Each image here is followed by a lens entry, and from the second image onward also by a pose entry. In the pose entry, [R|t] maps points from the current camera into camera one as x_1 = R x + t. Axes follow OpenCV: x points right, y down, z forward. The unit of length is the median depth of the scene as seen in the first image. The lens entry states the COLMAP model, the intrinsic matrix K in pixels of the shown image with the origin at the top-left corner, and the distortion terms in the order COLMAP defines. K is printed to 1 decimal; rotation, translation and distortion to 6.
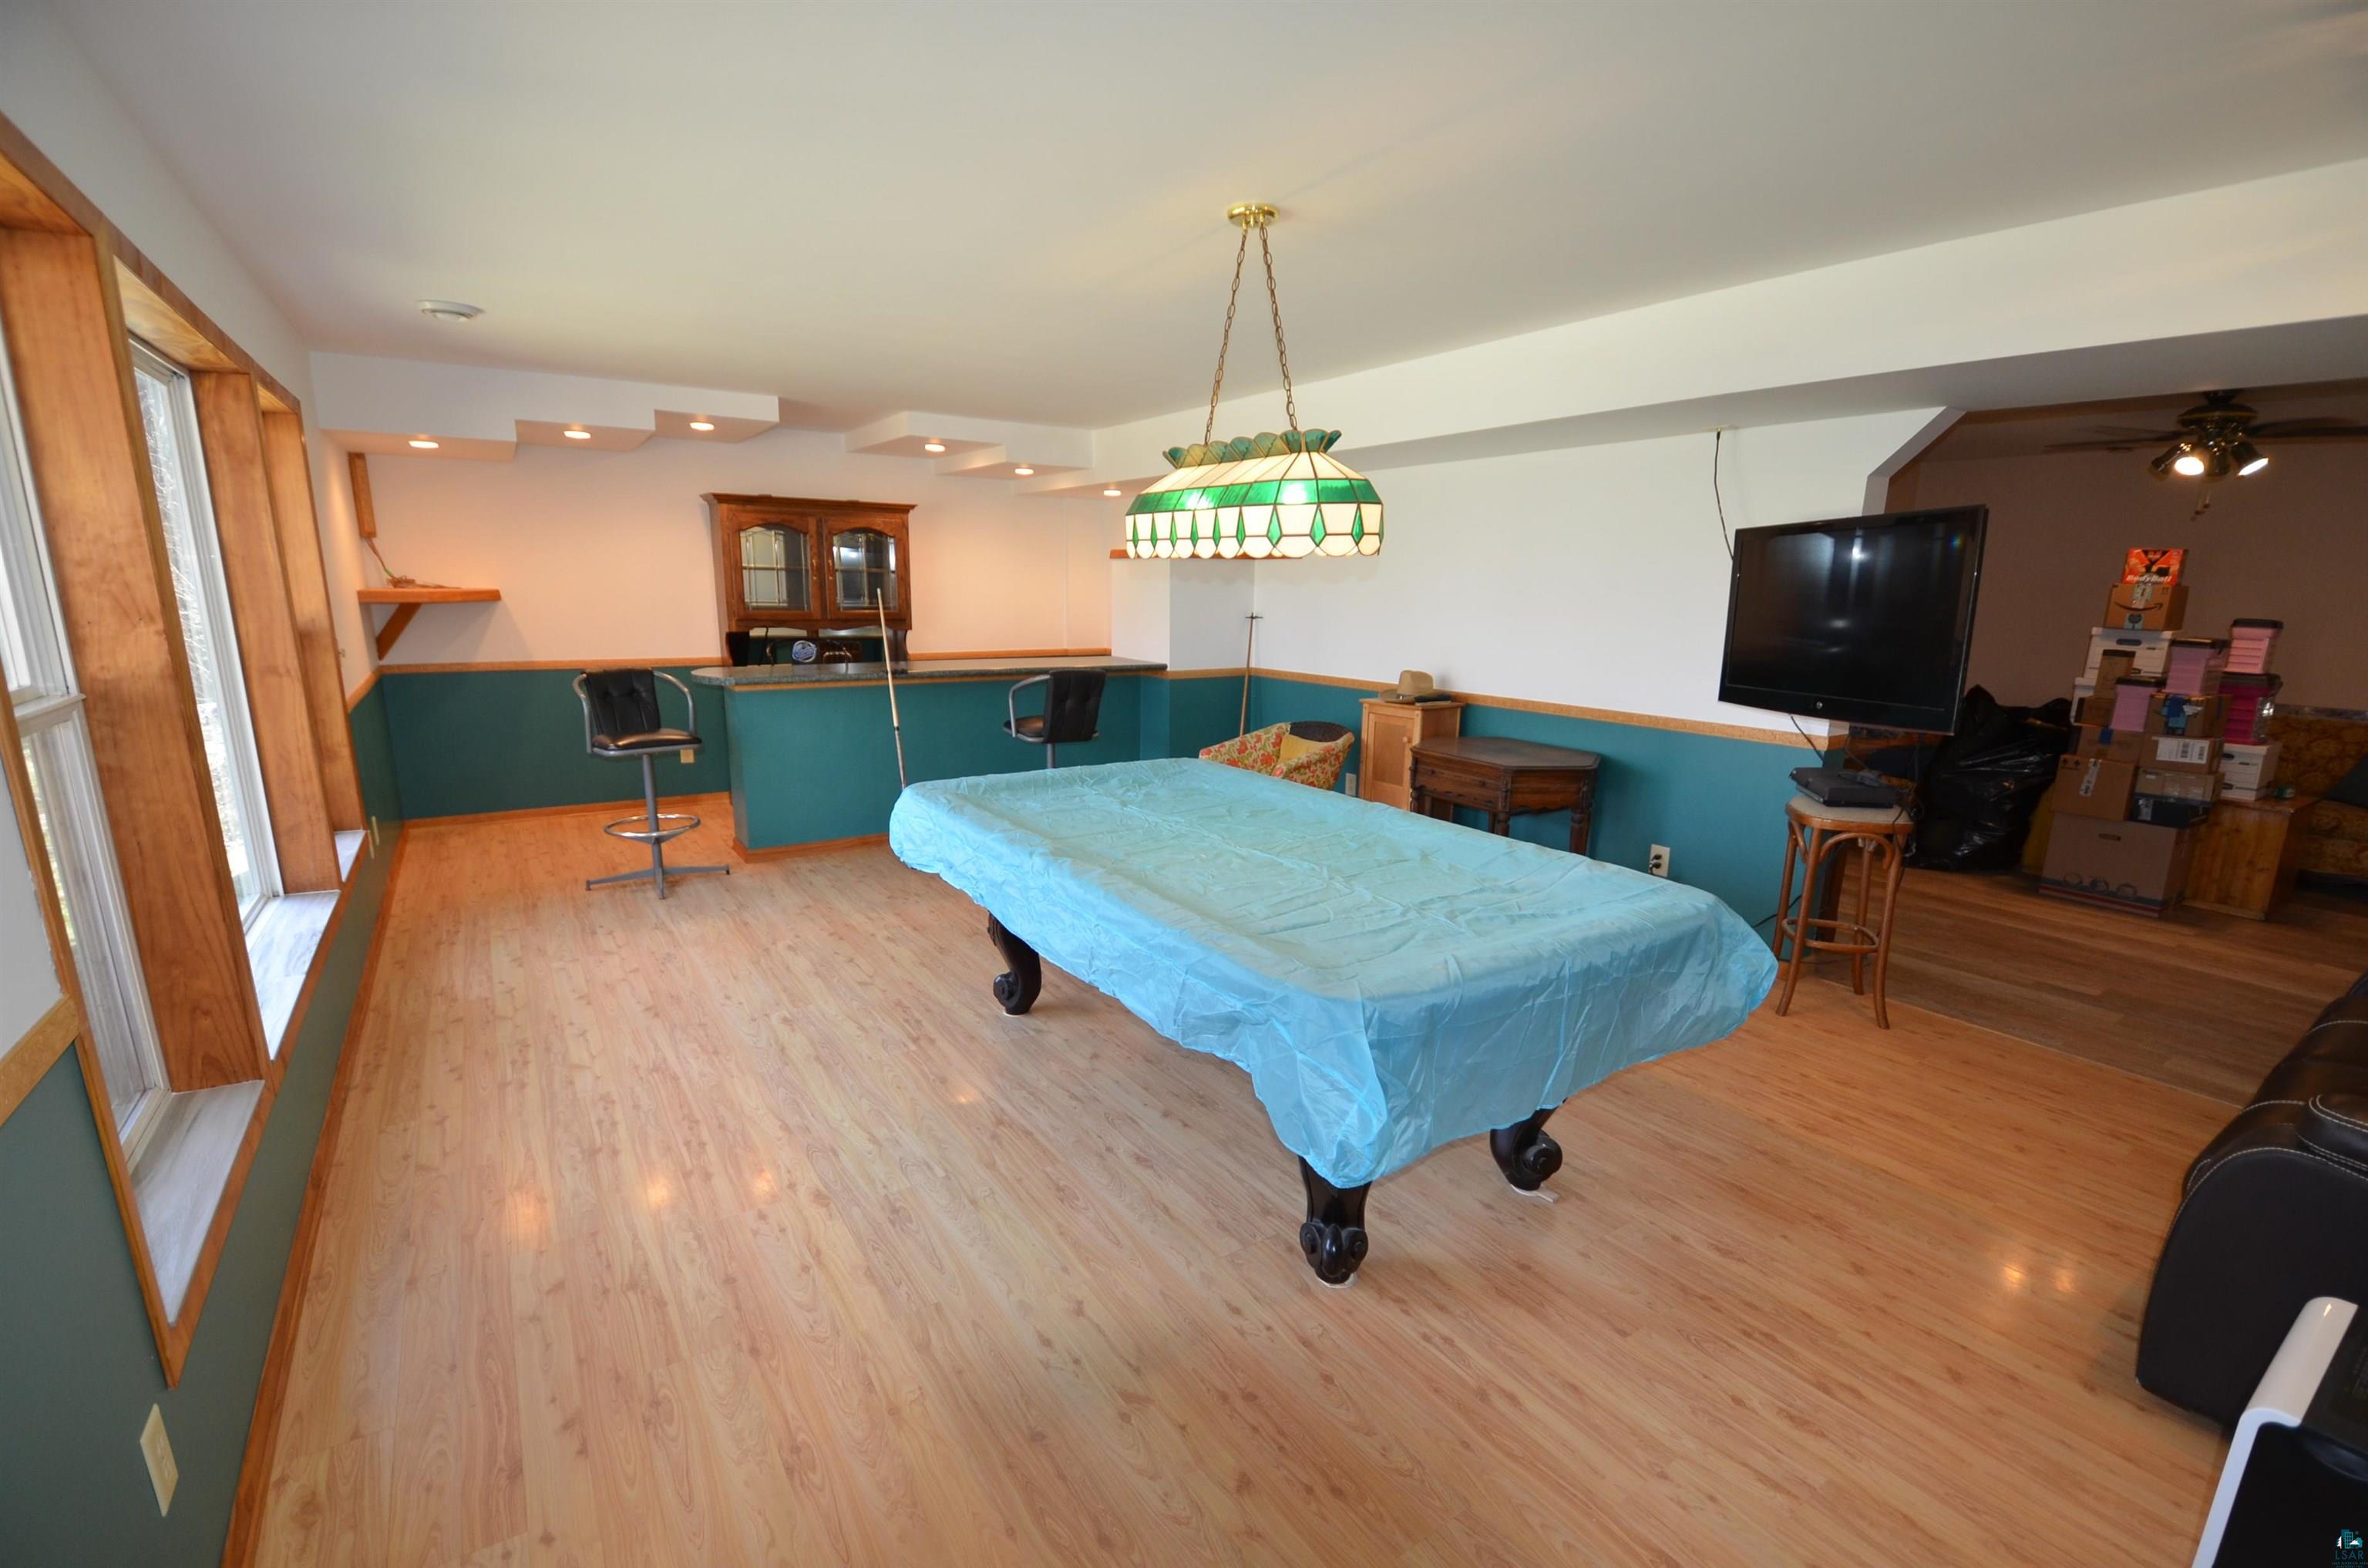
lens RADIAL K [[1027.5, 0, 1185.5], [0, 1027.5, 821.2], [0, 0, 1]] dist [0.000934, -0.015869]
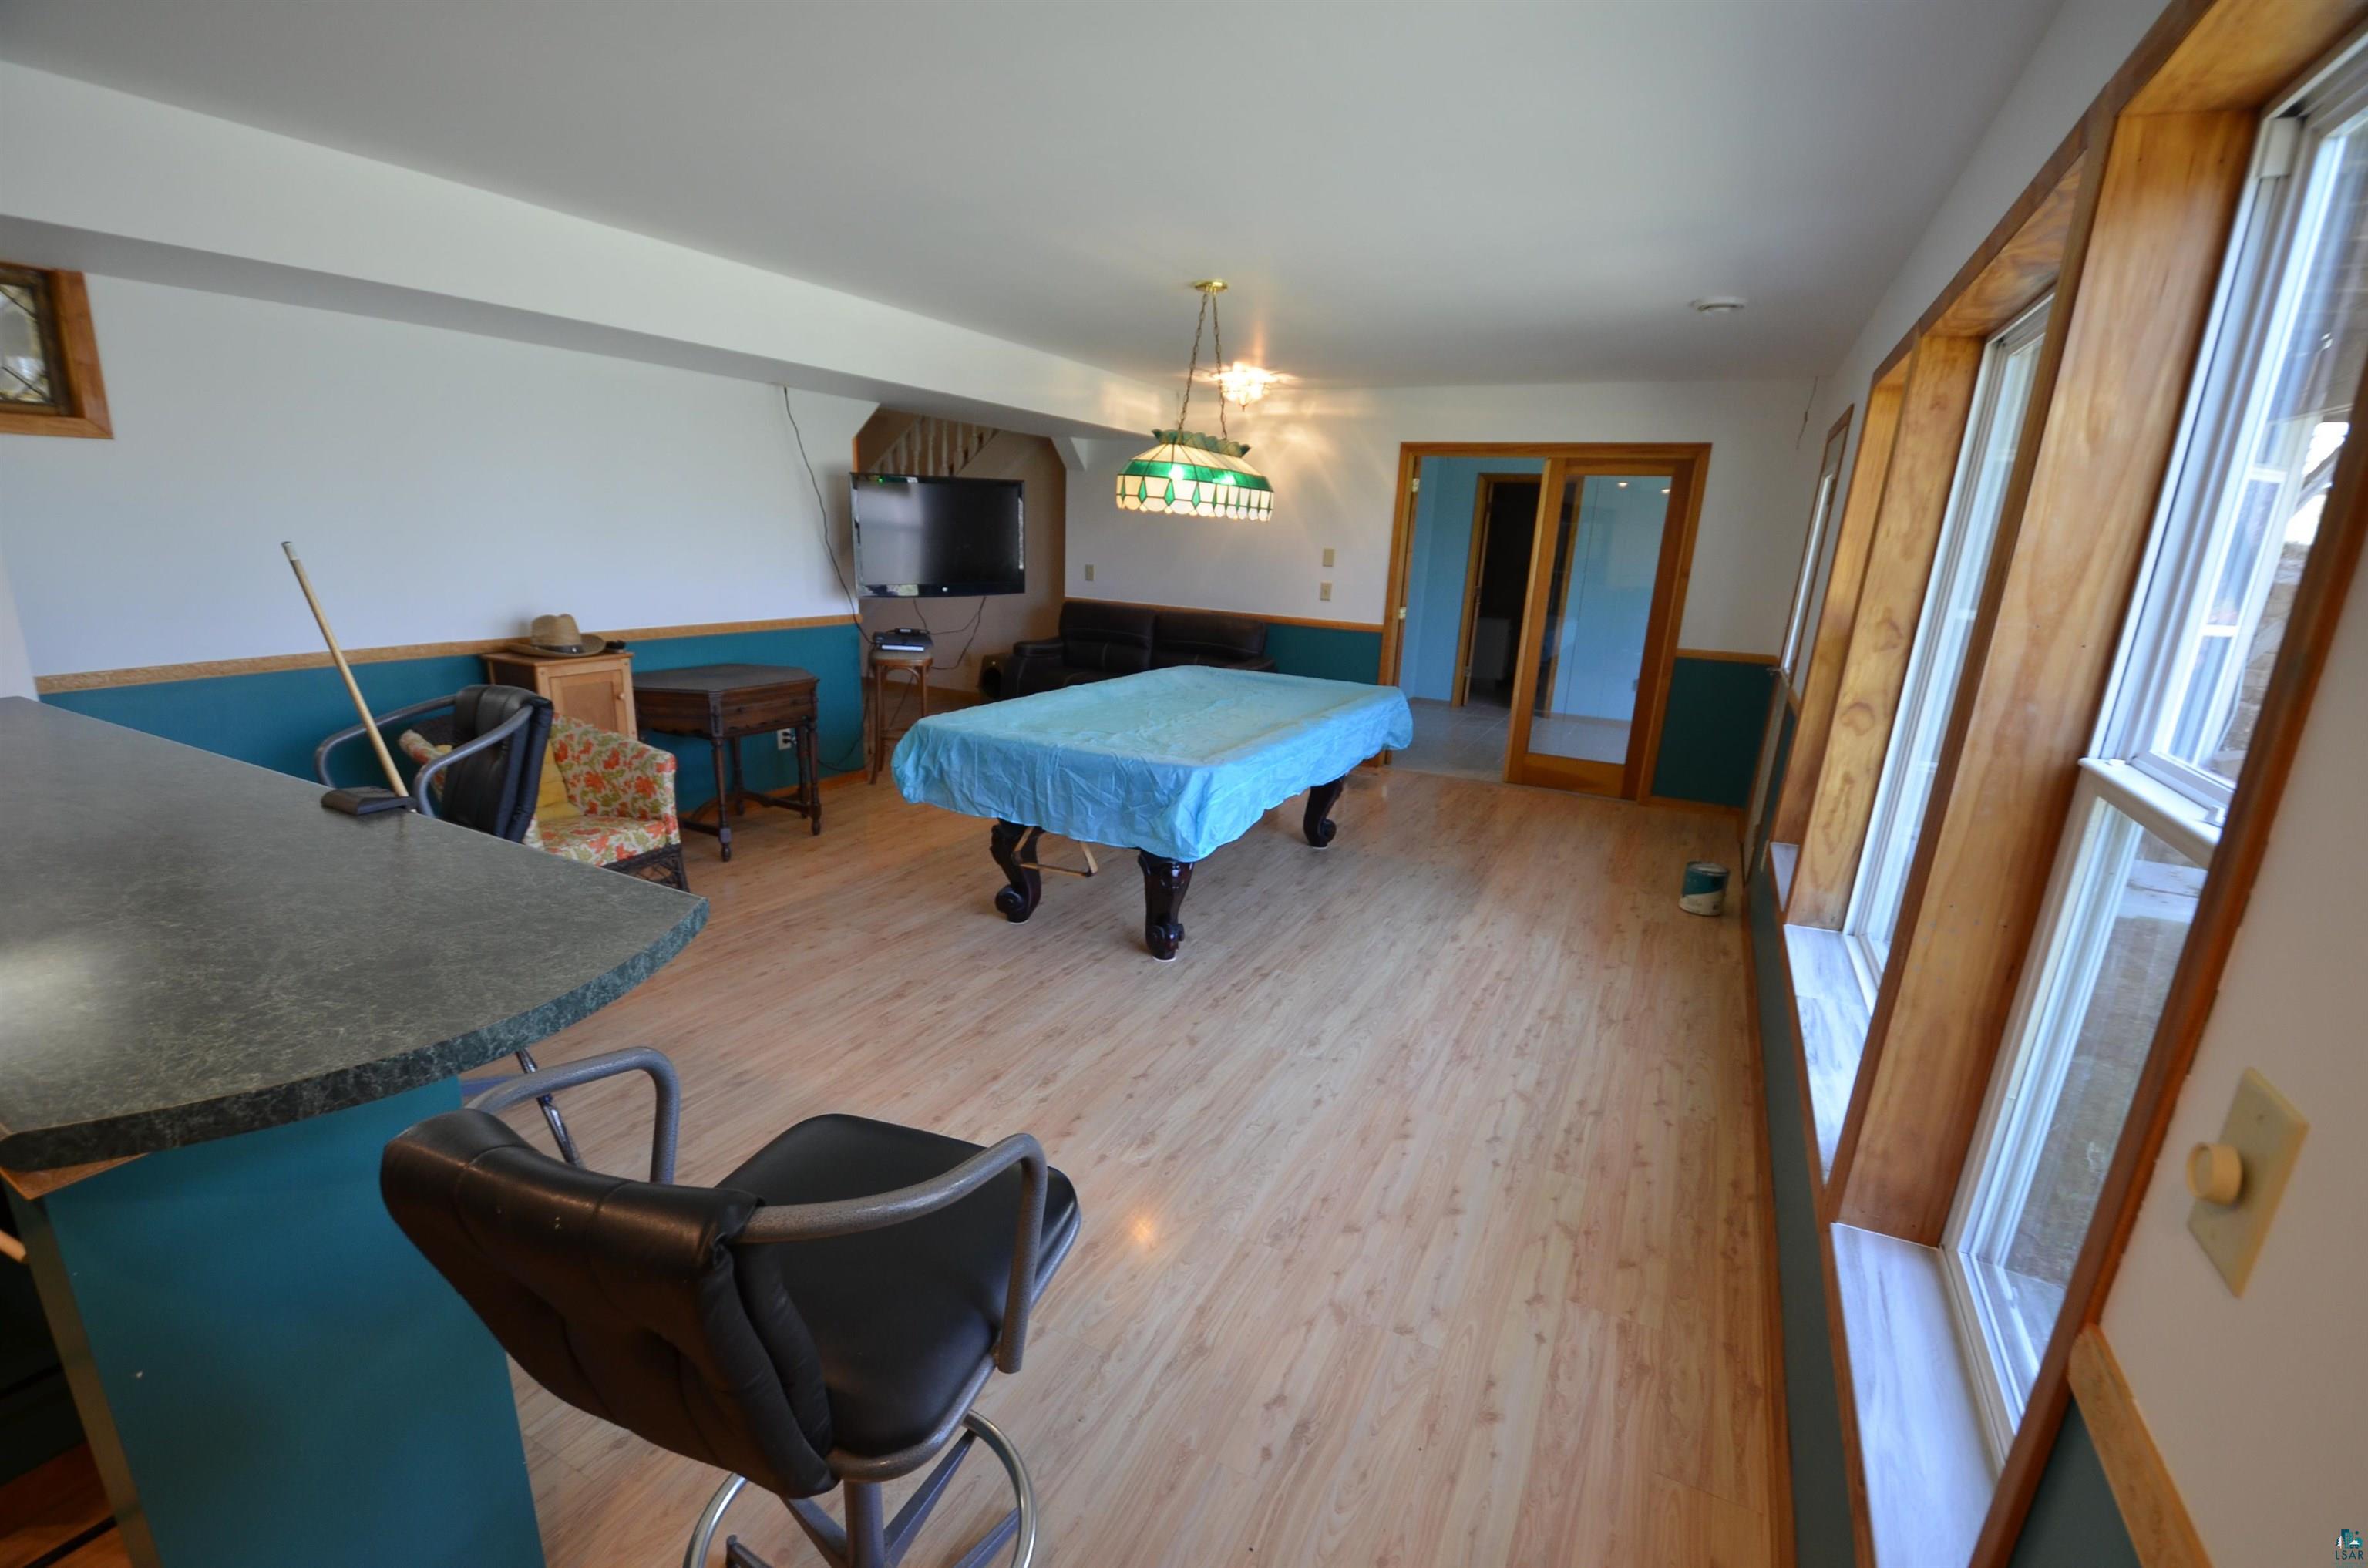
lens RADIAL K [[1022.9, 0, 1183.9], [0, 1022.9, 810.4], [0, 0, 1]] dist [0.018531, -0.024785]
pose [[-0.481166, -0.270192, 0.833952, -1.207609], [0.150545, 0.911715, 0.382247, -0.412463], [-0.863606, 0.309471, -0.398010, 1.637209]]
